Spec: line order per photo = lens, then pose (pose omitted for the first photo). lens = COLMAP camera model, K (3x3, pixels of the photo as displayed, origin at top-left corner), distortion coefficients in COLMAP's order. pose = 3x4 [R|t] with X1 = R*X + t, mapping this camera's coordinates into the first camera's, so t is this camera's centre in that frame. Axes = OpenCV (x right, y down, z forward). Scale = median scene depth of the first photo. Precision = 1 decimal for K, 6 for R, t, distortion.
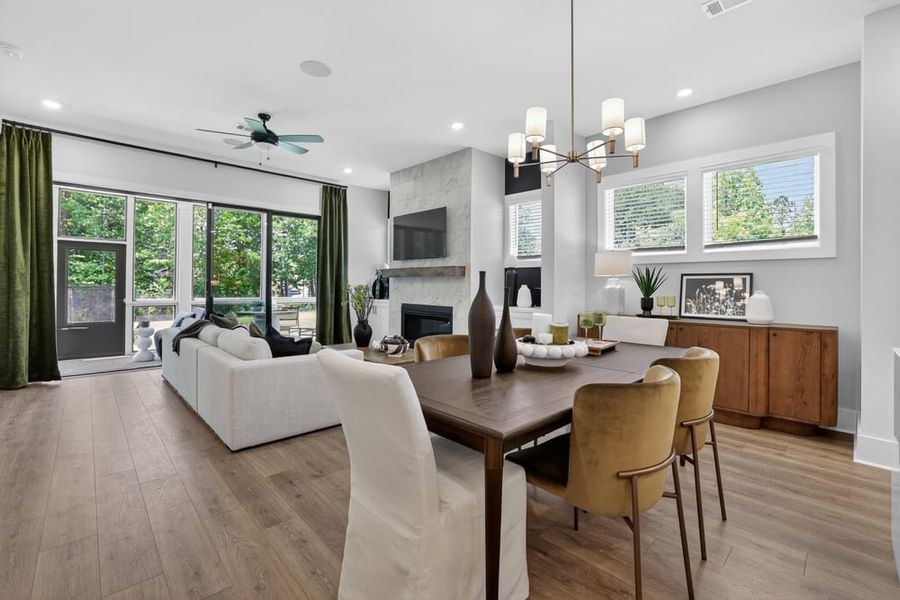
lens RADIAL K [[384.8, 0, 454.8], [0, 384.8, 292.9], [0, 0, 1]] dist [-0.014577, 0.002562]
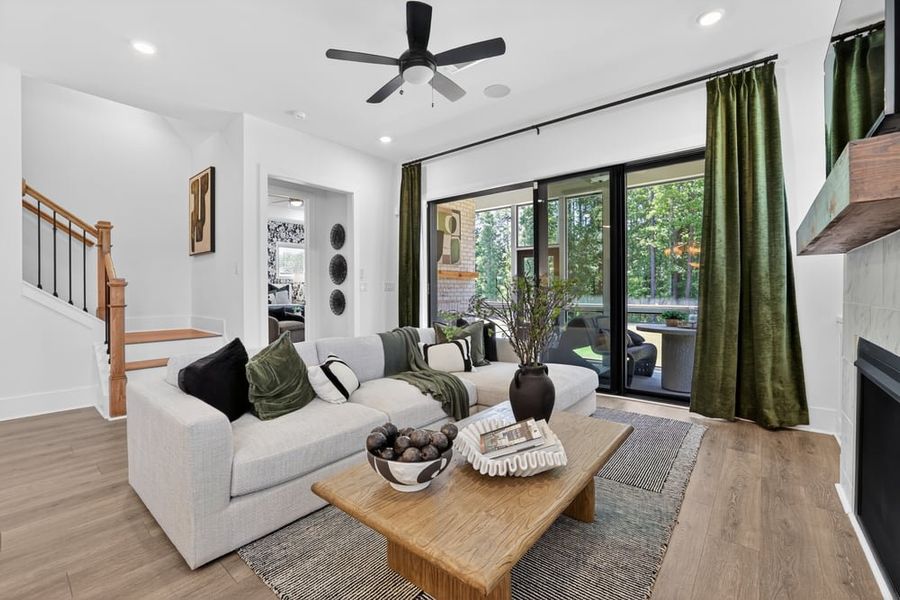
lens RADIAL K [[394.2, 0, 418.8], [0, 394.2, 285.8], [0, 0, 1]] dist [0.001771, 0.001013]
pose [[0.091223, -0.005306, -0.995816, 0.141008], [-0.012177, 0.999905, -0.006443, -0.009292], [0.995756, 0.012714, 0.091150, 0.645349]]
